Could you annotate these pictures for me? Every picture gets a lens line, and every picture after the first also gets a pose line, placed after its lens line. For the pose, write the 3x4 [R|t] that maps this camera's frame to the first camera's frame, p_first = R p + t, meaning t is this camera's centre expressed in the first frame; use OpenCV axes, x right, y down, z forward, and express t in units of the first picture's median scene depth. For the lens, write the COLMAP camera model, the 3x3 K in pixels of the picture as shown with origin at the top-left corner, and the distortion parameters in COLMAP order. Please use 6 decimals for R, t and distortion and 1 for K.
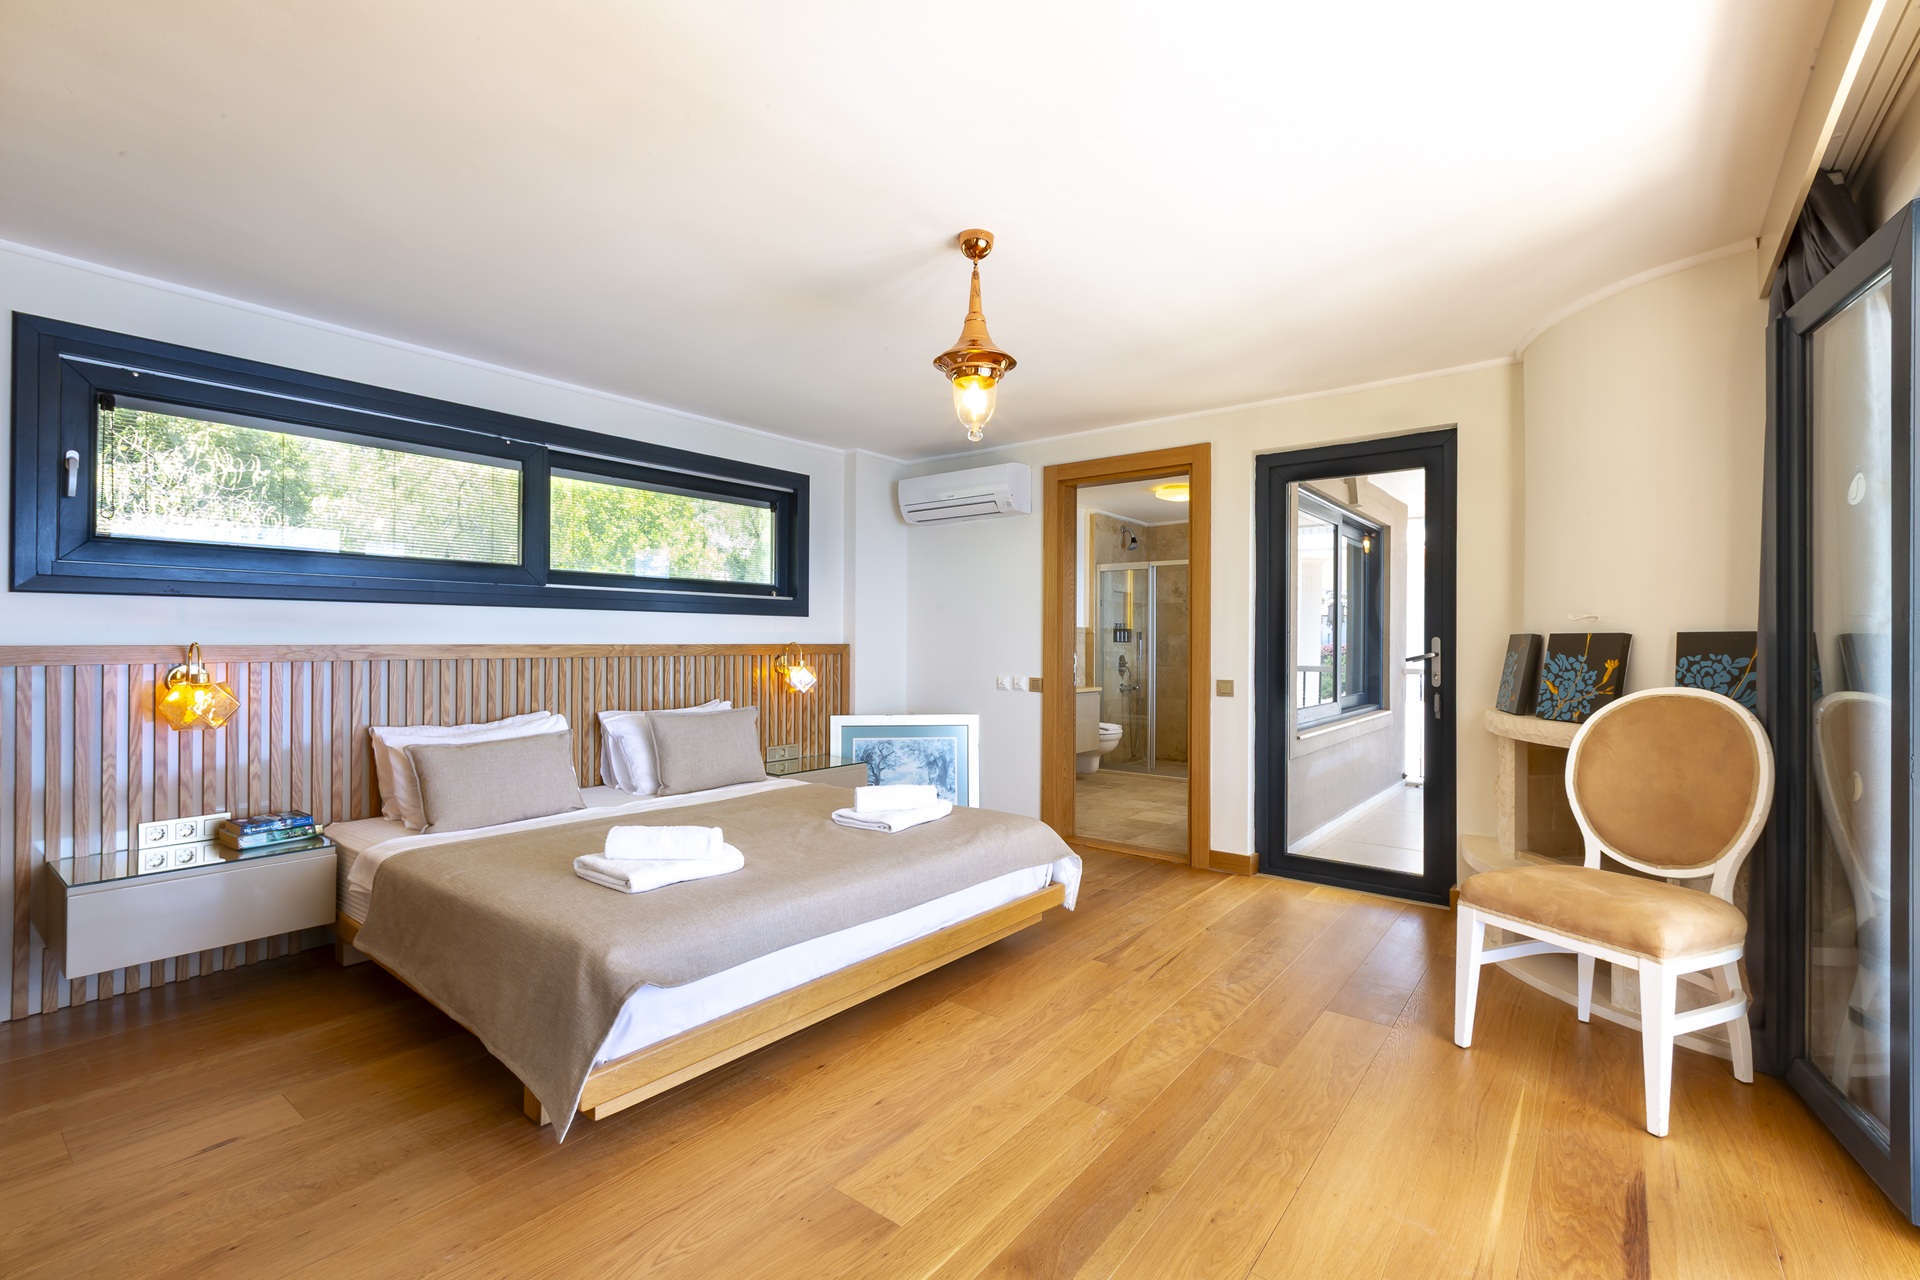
lens RADIAL K [[912.3, 0, 960.0], [0, 912.3, 640.0], [0, 0, 1]] dist [-0.001342, 0.000053]
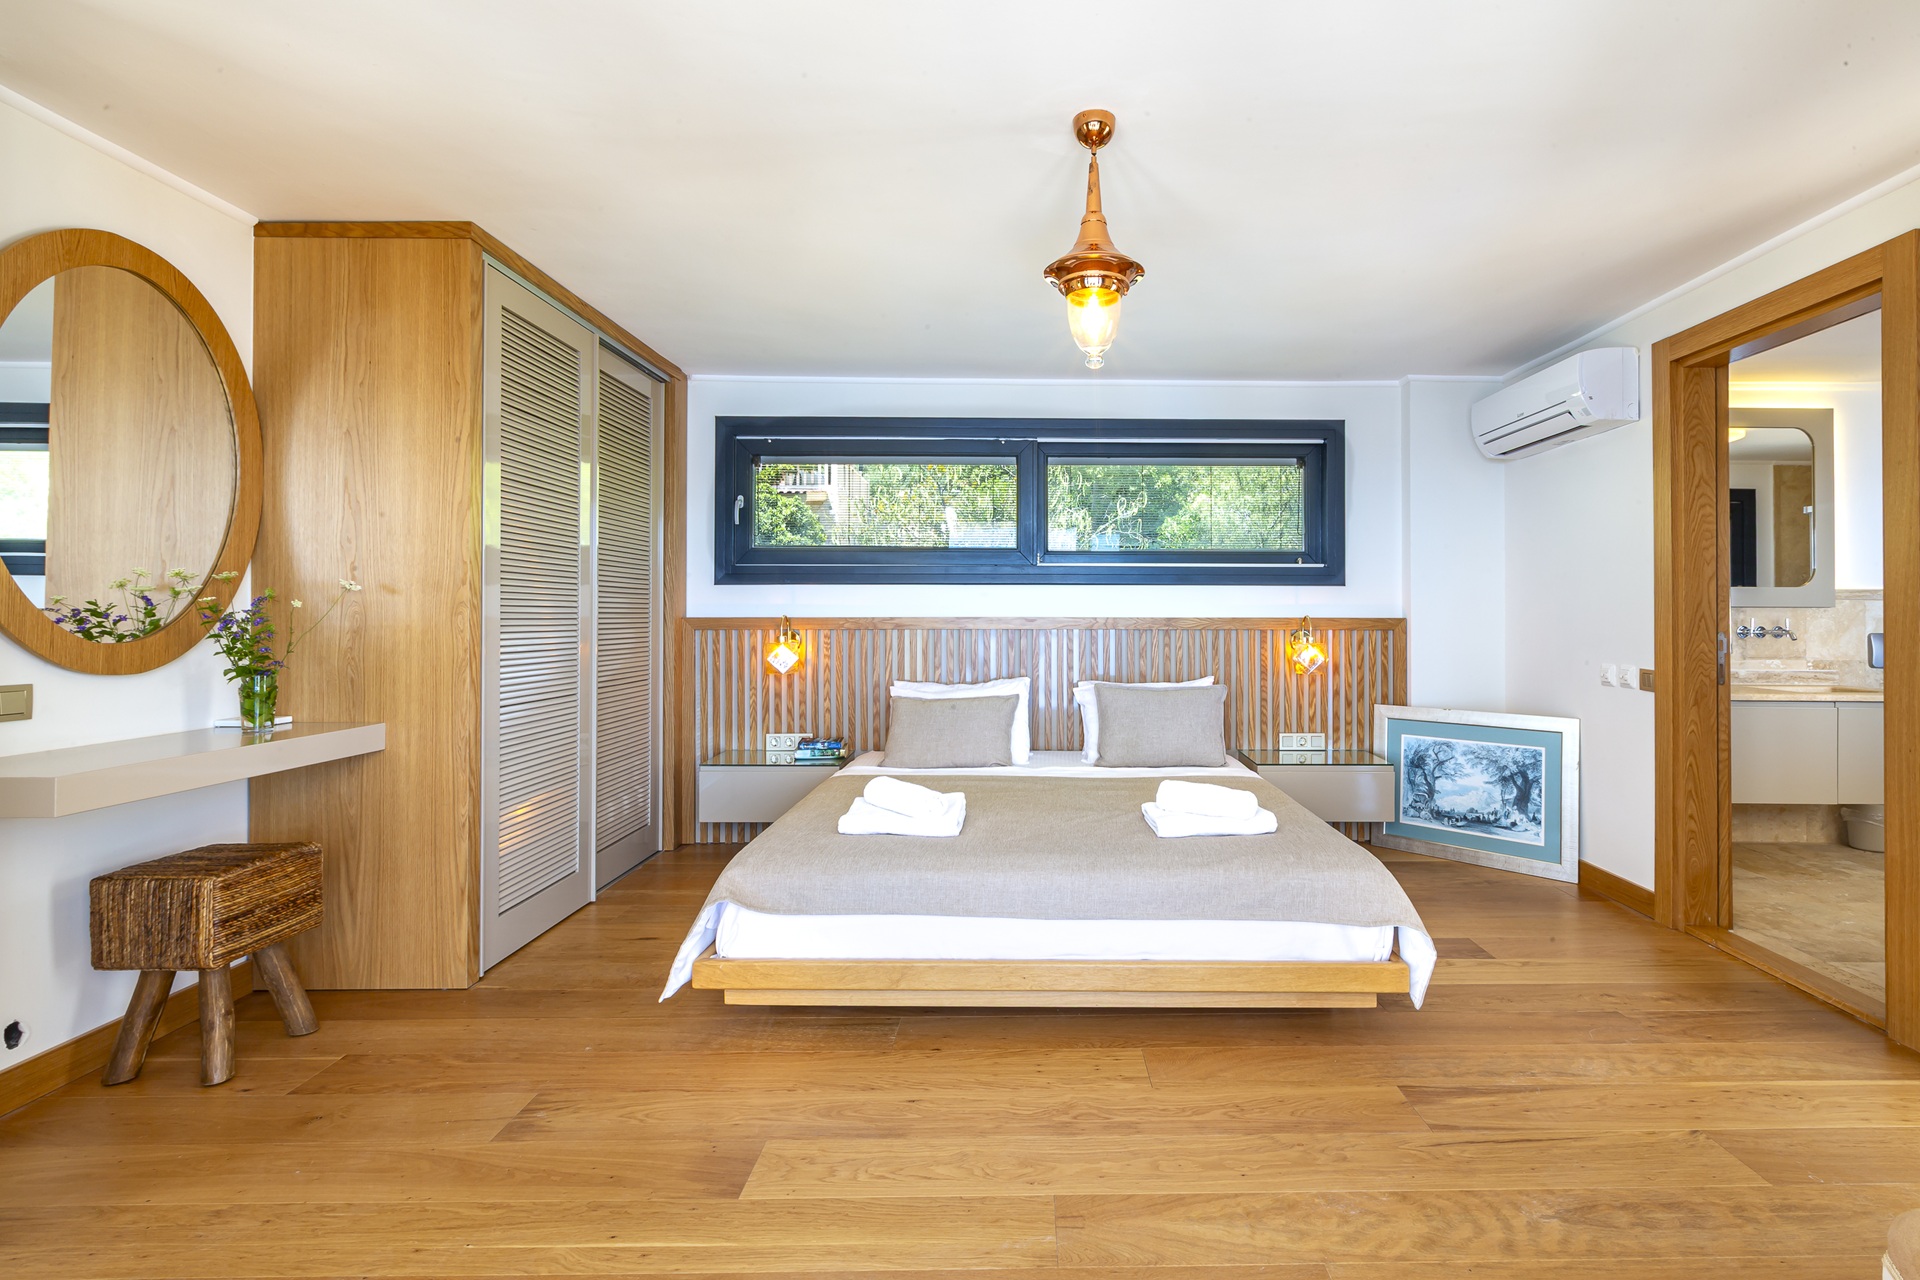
lens RADIAL K [[880.0, 0, 889.1], [0, 880.0, 617.0], [0, 0, 1]] dist [-0.002170, -0.000138]
pose [[0.586583, 0.000738, -0.809888, 0.312372], [0.001444, 0.999997, 0.001957, 0.001843], [0.809887, -0.002317, 0.586581, 0.219703]]
